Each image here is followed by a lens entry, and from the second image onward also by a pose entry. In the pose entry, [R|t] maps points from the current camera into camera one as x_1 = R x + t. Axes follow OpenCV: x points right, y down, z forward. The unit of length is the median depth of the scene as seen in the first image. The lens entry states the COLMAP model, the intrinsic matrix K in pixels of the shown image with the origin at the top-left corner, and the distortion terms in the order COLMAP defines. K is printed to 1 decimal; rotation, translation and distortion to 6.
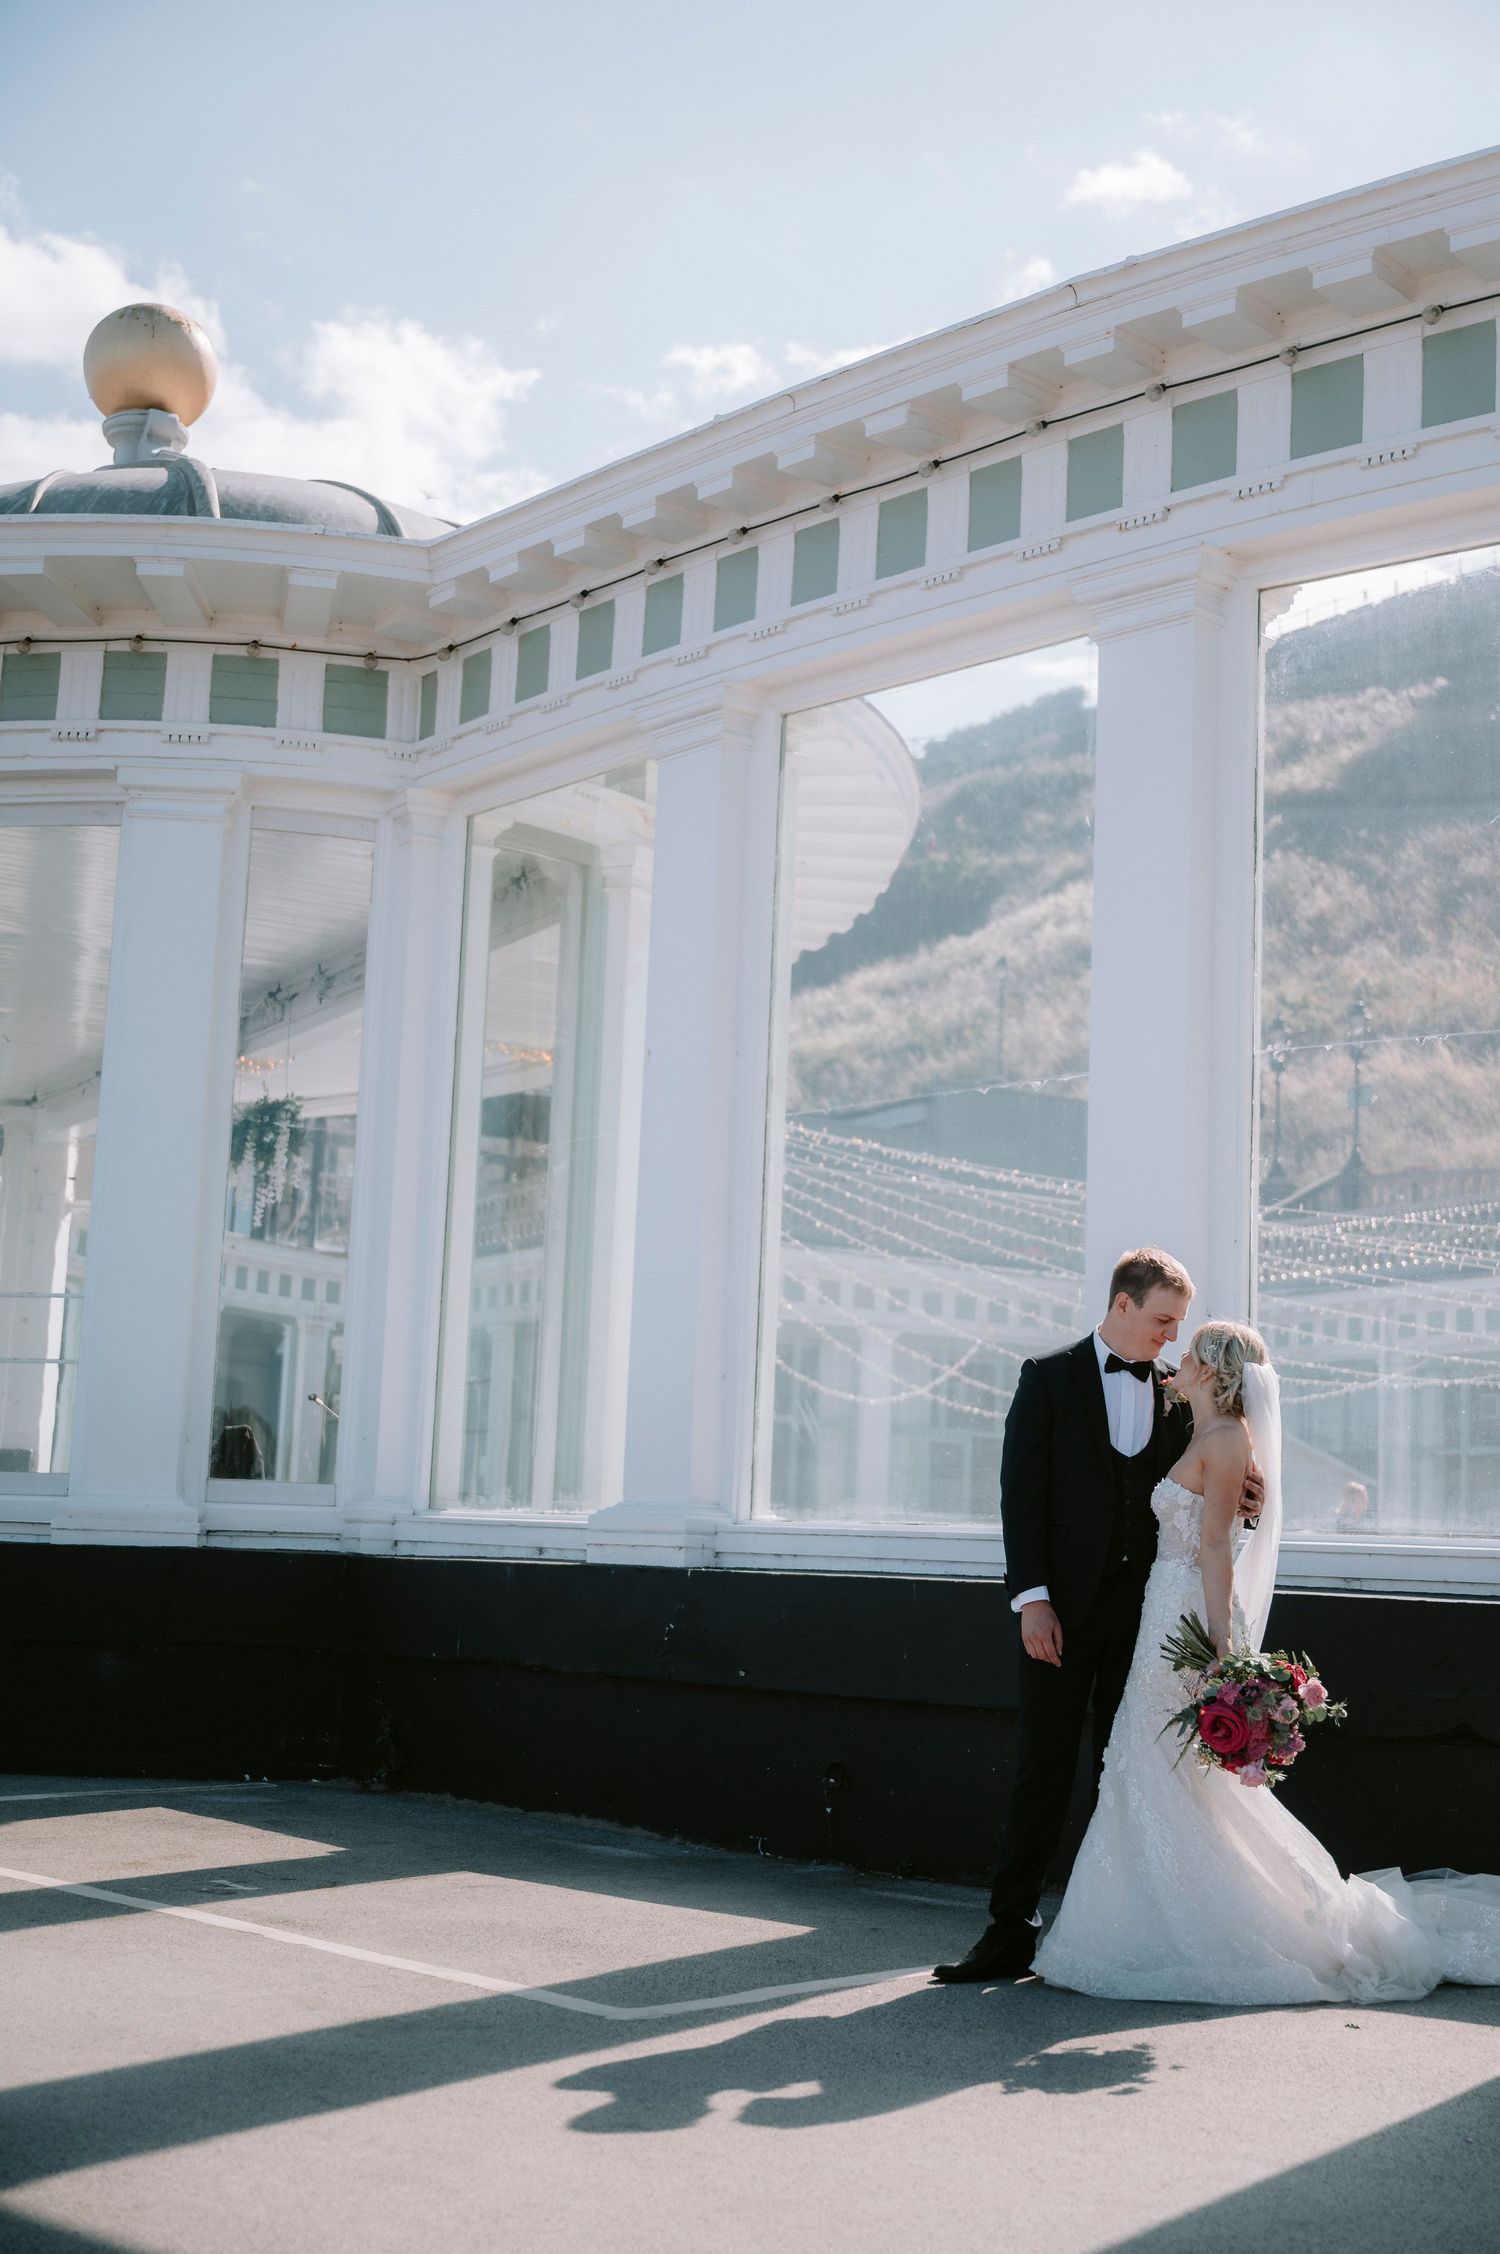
lens RADIAL K [[2924.0, 0, 750.0], [0, 2924.0, 1127.0], [0, 0, 1]] dist [0.029693, 0.028038]
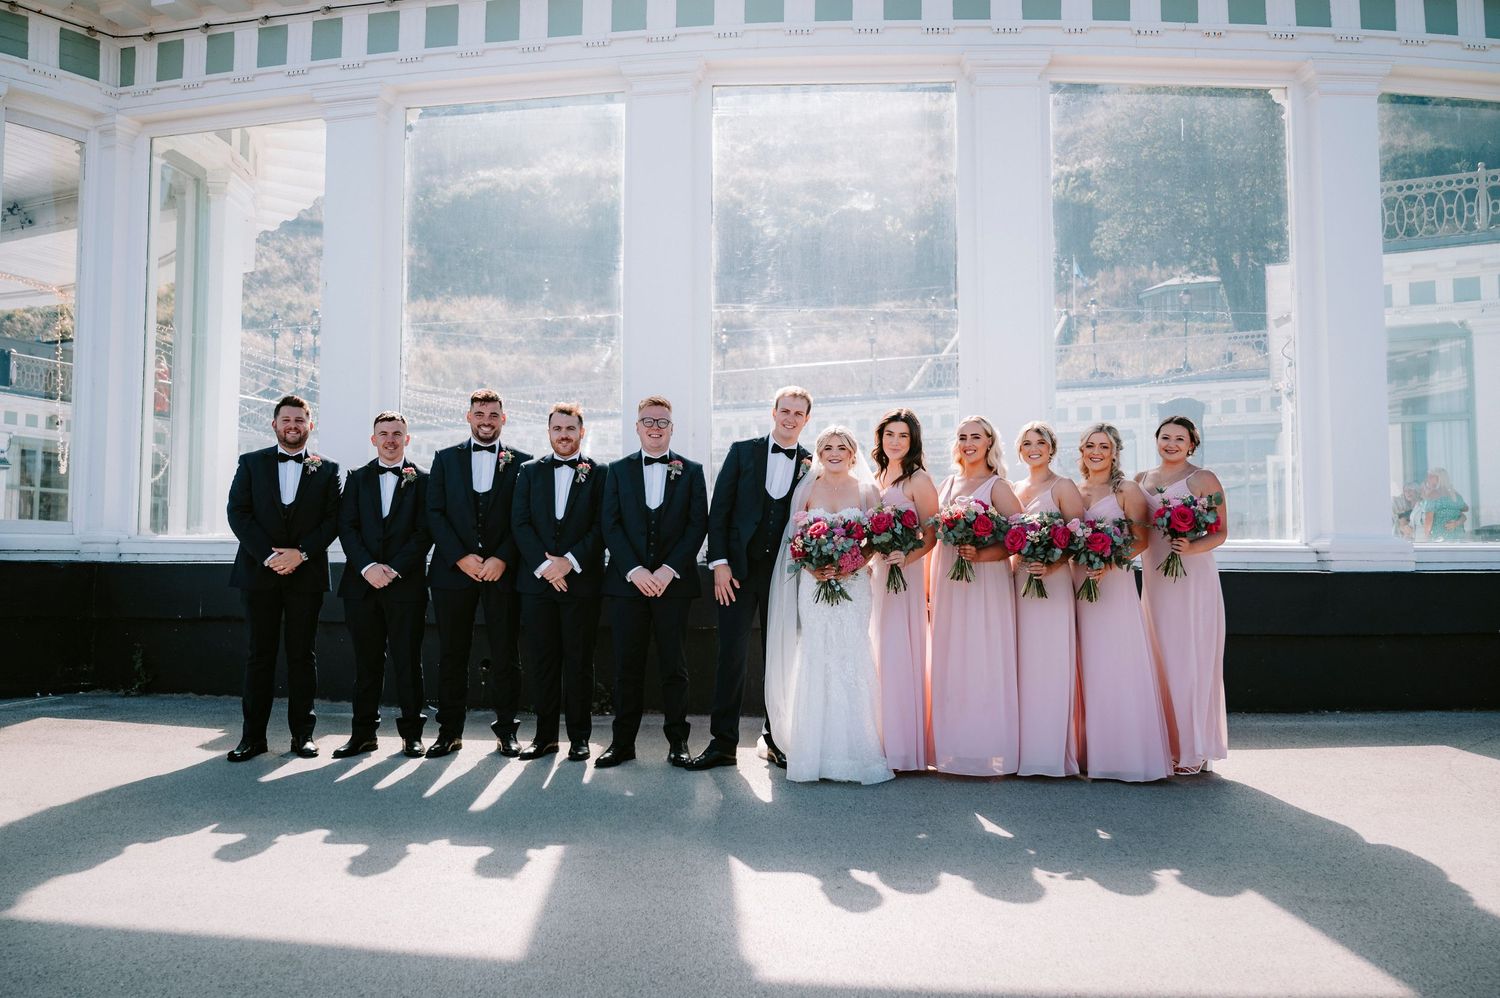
lens RADIAL K [[1157.2, 0, 750.0], [0, 1157.2, 499.0], [0, 0, 1]] dist [0.006171, 0.000991]
pose [[0.799332, -0.009967, 0.600807, -0.230955], [-0.053008, 0.994795, 0.087028, 0.028469], [-0.598547, -0.101412, 0.794643, 0.223417]]
